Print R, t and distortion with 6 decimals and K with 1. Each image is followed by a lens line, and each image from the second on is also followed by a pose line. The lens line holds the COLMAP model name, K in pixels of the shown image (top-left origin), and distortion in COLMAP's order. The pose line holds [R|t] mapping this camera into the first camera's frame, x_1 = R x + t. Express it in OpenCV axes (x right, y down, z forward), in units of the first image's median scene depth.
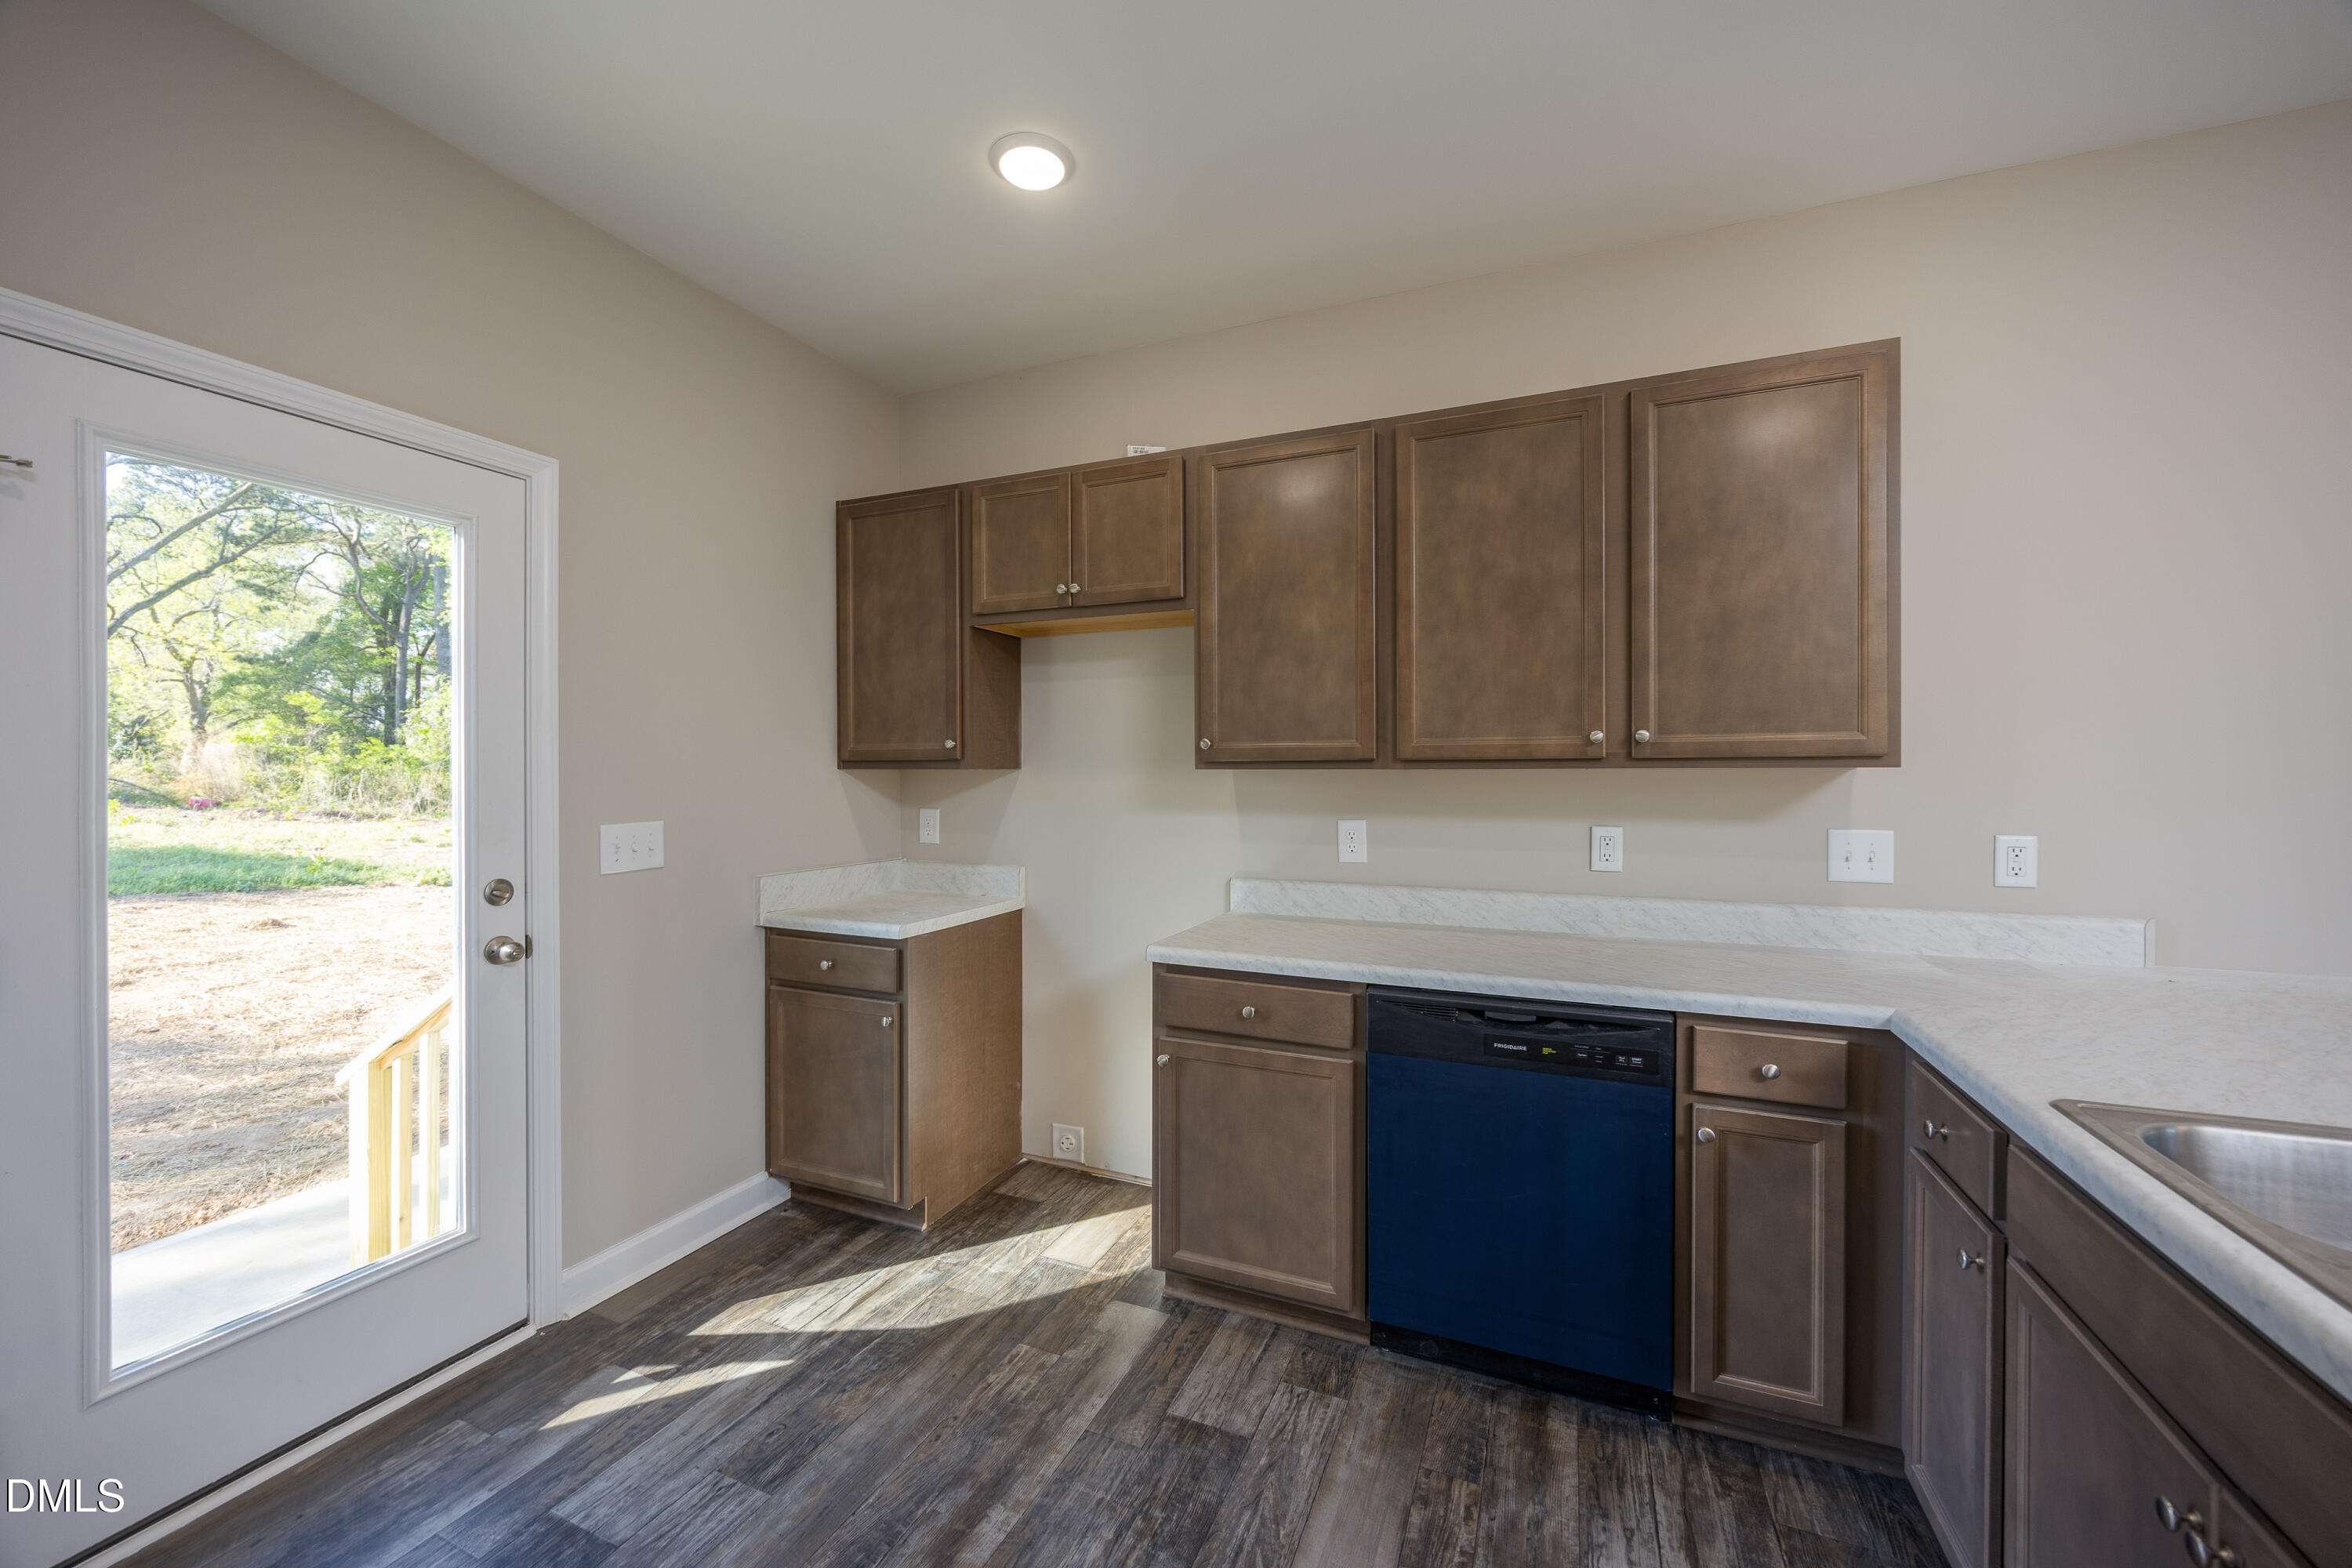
lens RADIAL K [[949.8, 0, 1199.5], [0, 949.8, 777.2], [0, 0, 1]] dist [-0.008032, -0.000560]
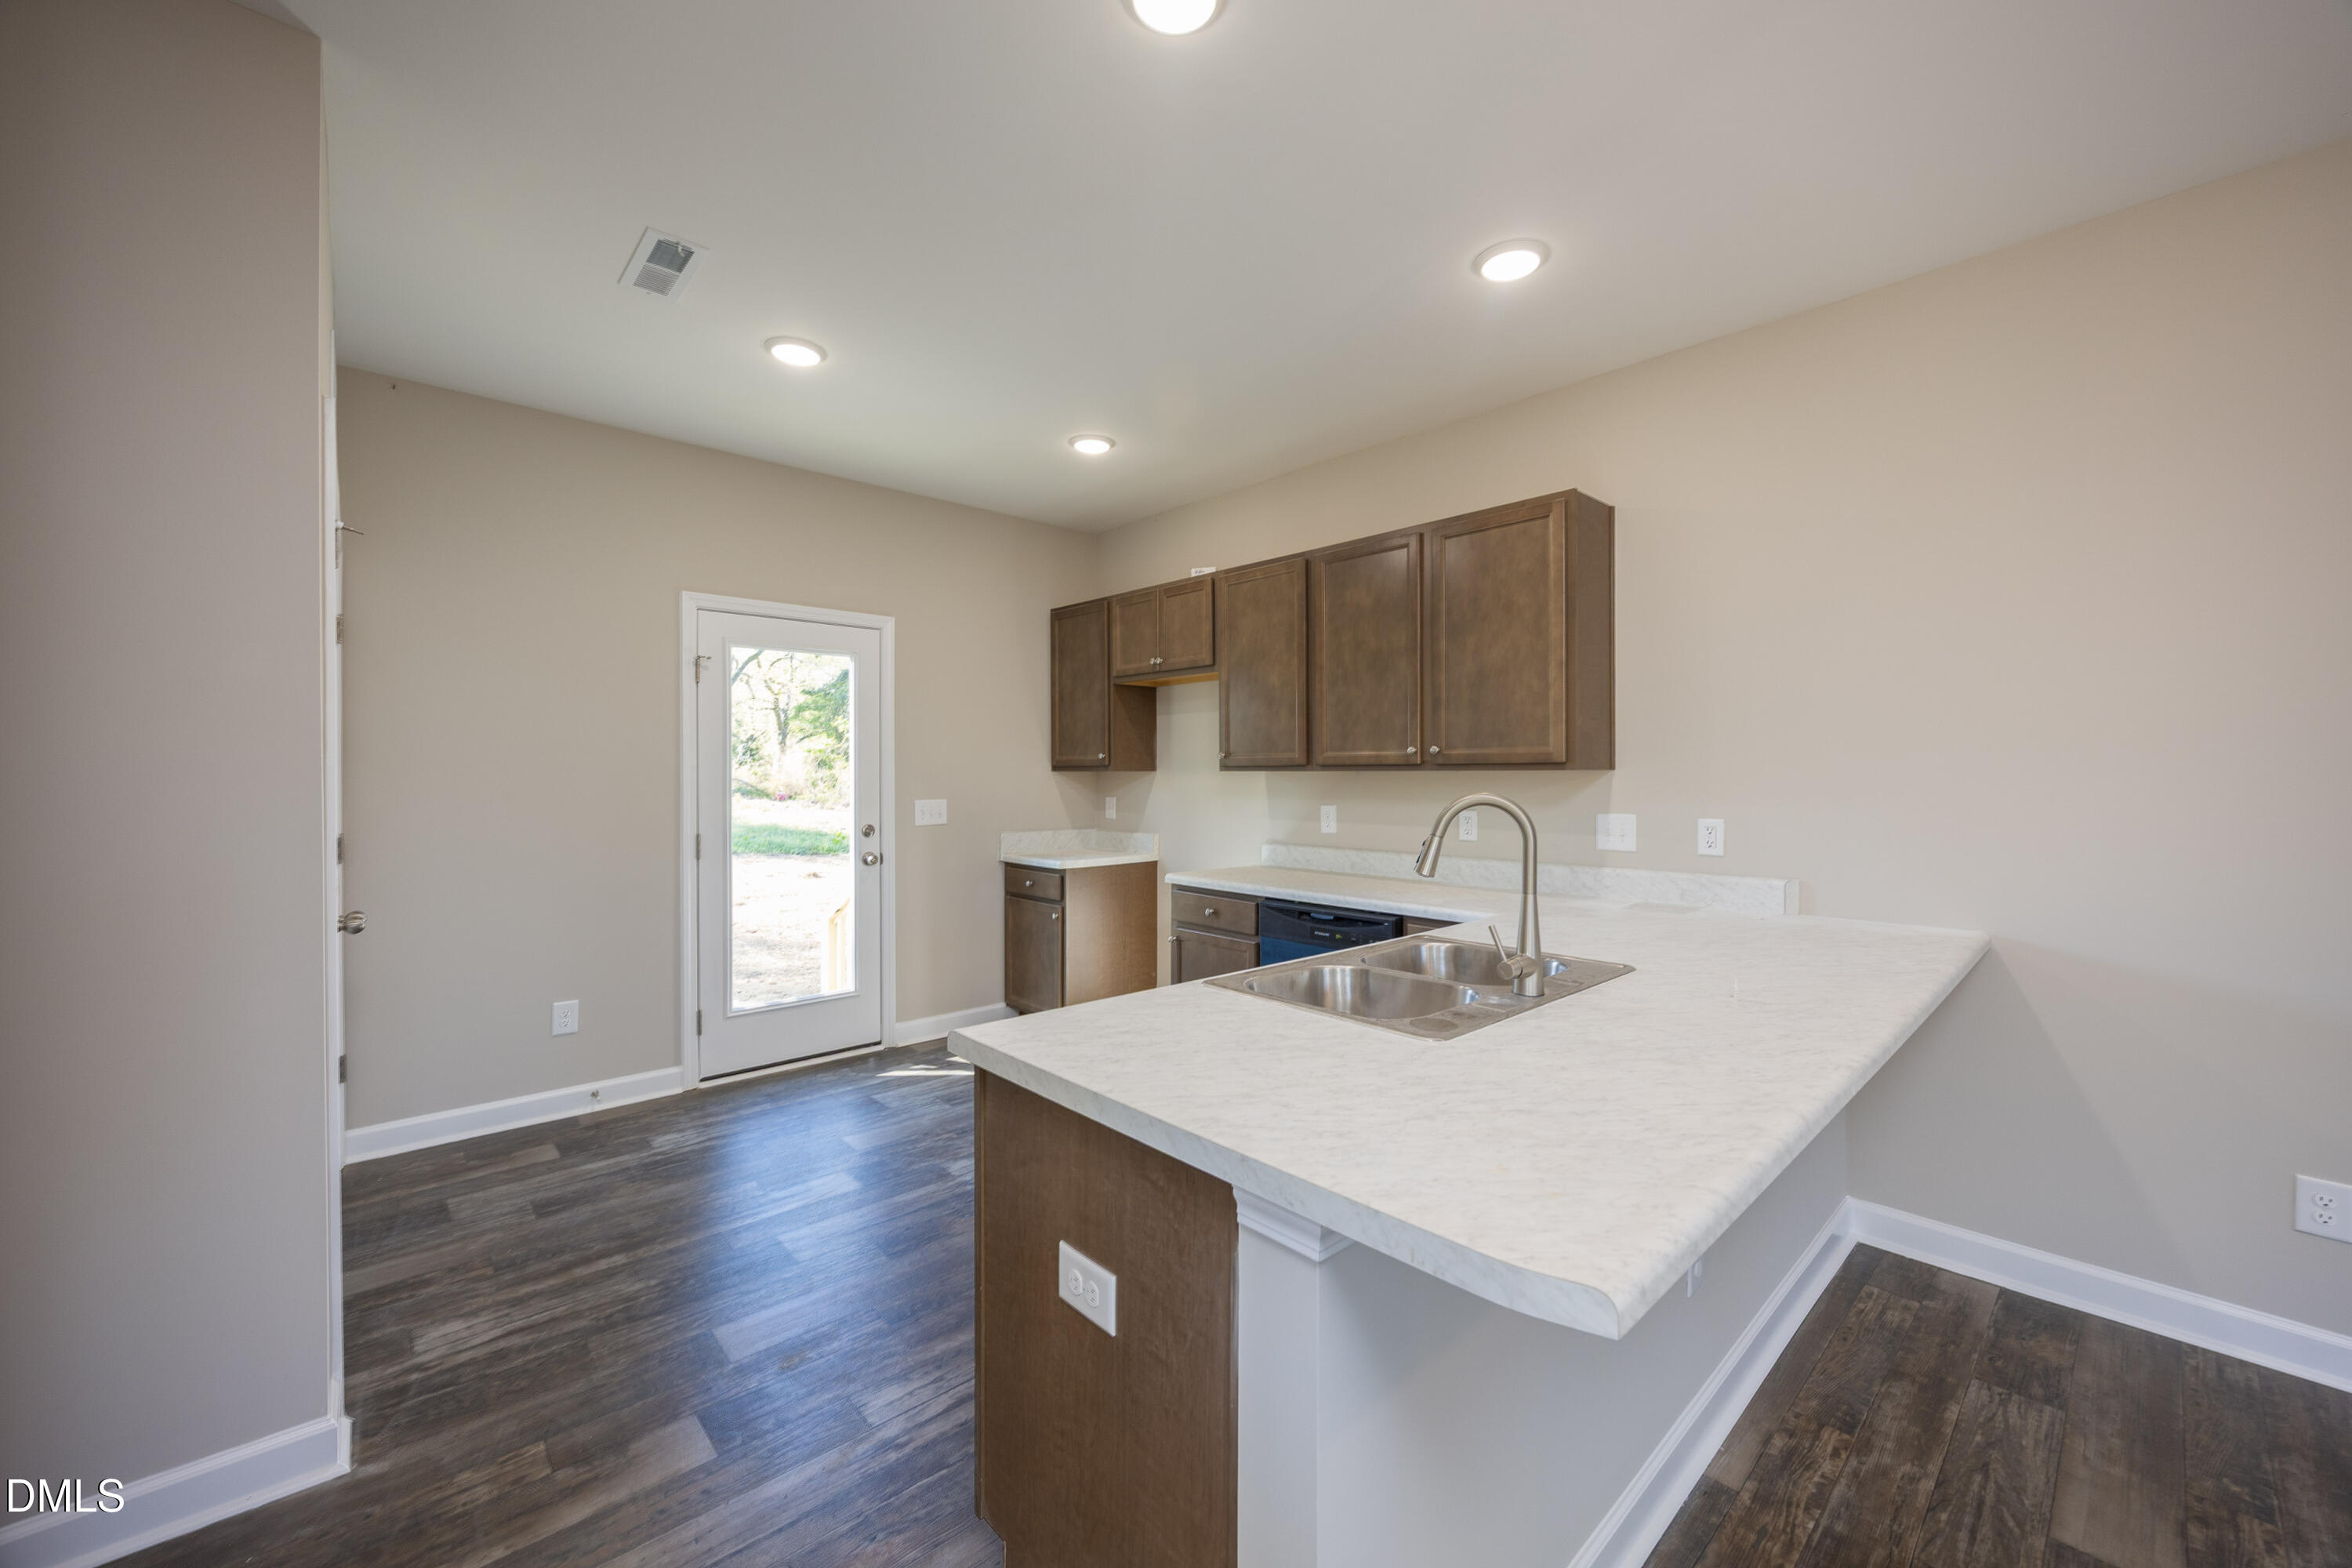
lens RADIAL K [[916.7, 0, 1155.0], [0, 916.7, 791.6], [0, 0, 1]] dist [-0.020123, 0.000247]
pose [[0.909353, 0.009086, -0.415925, 0.520201], [-0.004052, 0.999907, 0.012986, 0.005758], [0.416005, -0.010123, 0.909306, -0.438836]]
